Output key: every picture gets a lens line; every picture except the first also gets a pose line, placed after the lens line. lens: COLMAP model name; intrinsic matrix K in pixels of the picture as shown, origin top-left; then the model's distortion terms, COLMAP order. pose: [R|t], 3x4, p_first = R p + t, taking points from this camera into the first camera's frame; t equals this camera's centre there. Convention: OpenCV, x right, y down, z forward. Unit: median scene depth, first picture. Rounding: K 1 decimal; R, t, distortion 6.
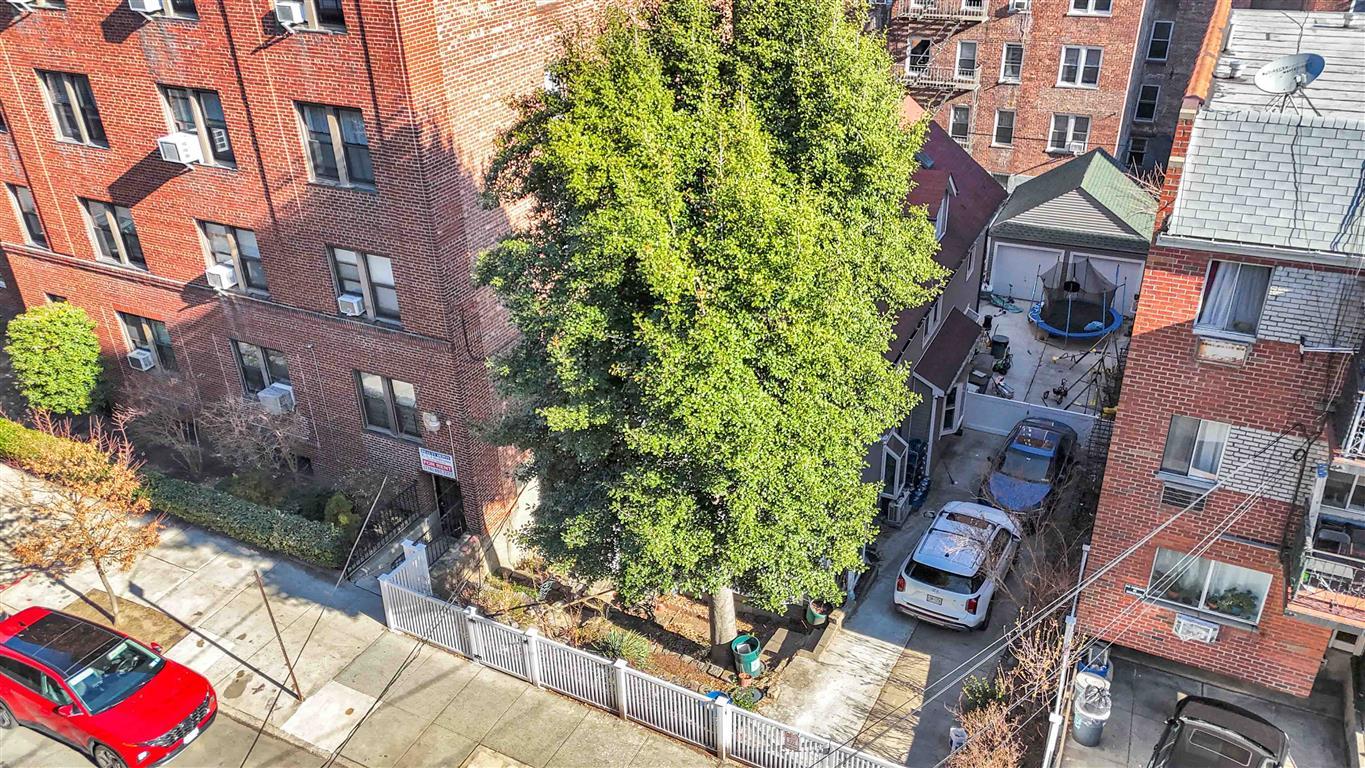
lens RADIAL K [[1018.4, 0, 685.2], [0, 1018.4, 380.2], [0, 0, 1]] dist [0.082151, -0.066004]
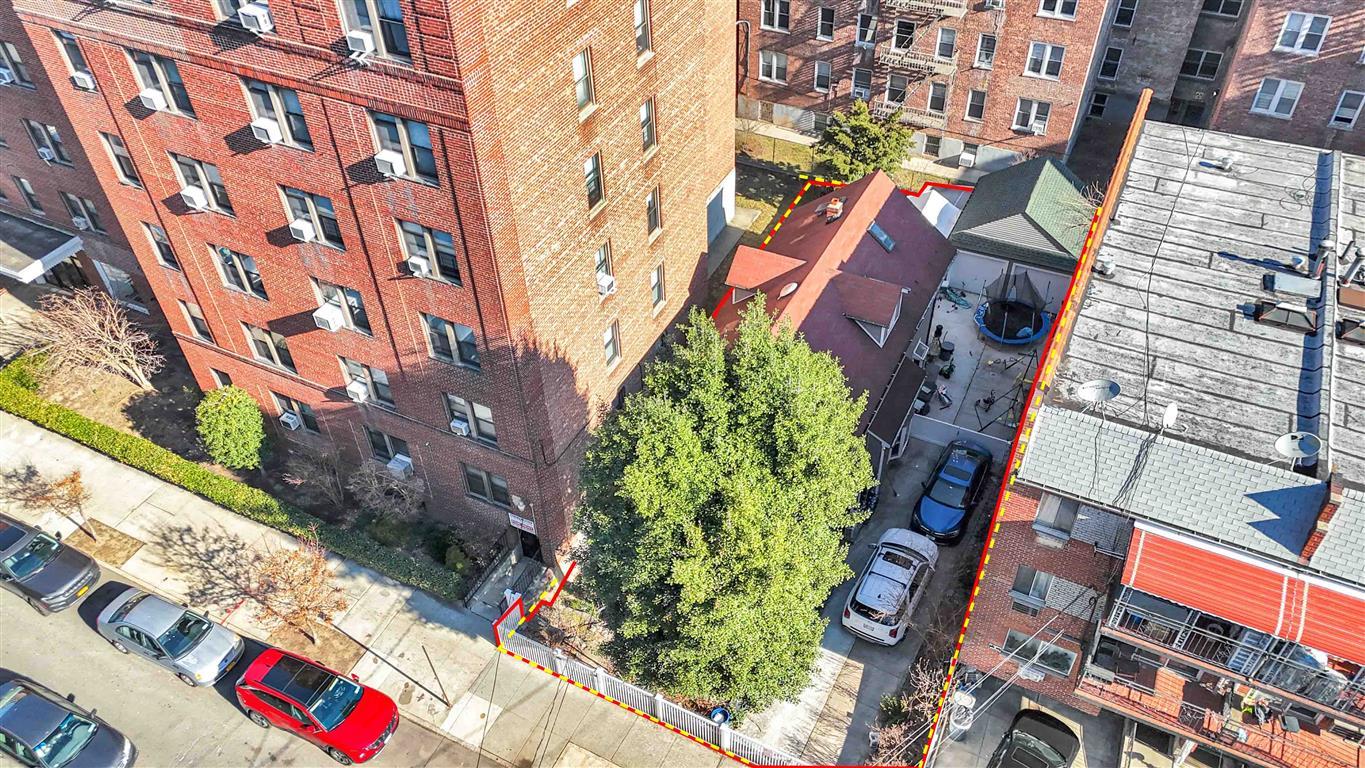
lens RADIAL K [[1002.4, 0, 684.2], [0, 1002.4, 377.4], [0, 0, 1]] dist [0.105320, -0.128398]
pose [[0.999996, 0.001158, 0.002759, -0.025973], [-0.001775, 0.971823, 0.235705, -0.485586], [-0.002408, -0.235709, 0.971821, -0.327937]]
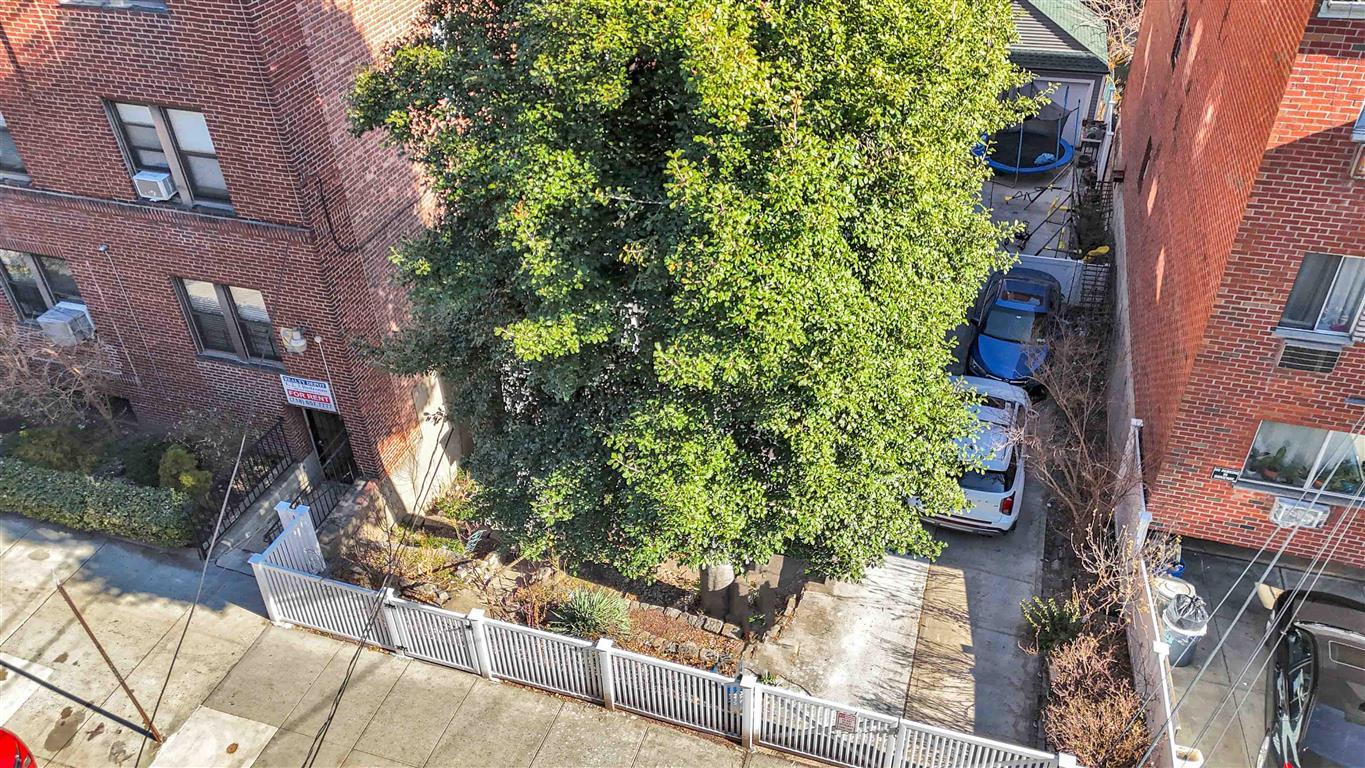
lens RADIAL K [[1018.4, 0, 685.2], [0, 1018.4, 380.2], [0, 0, 1]] dist [0.082151, -0.066004]
pose [[0.987237, -0.092812, 0.129417, -0.073374], [0.075519, 0.988280, 0.132662, -0.008236], [-0.140213, -0.121196, 0.982676, 0.244603]]
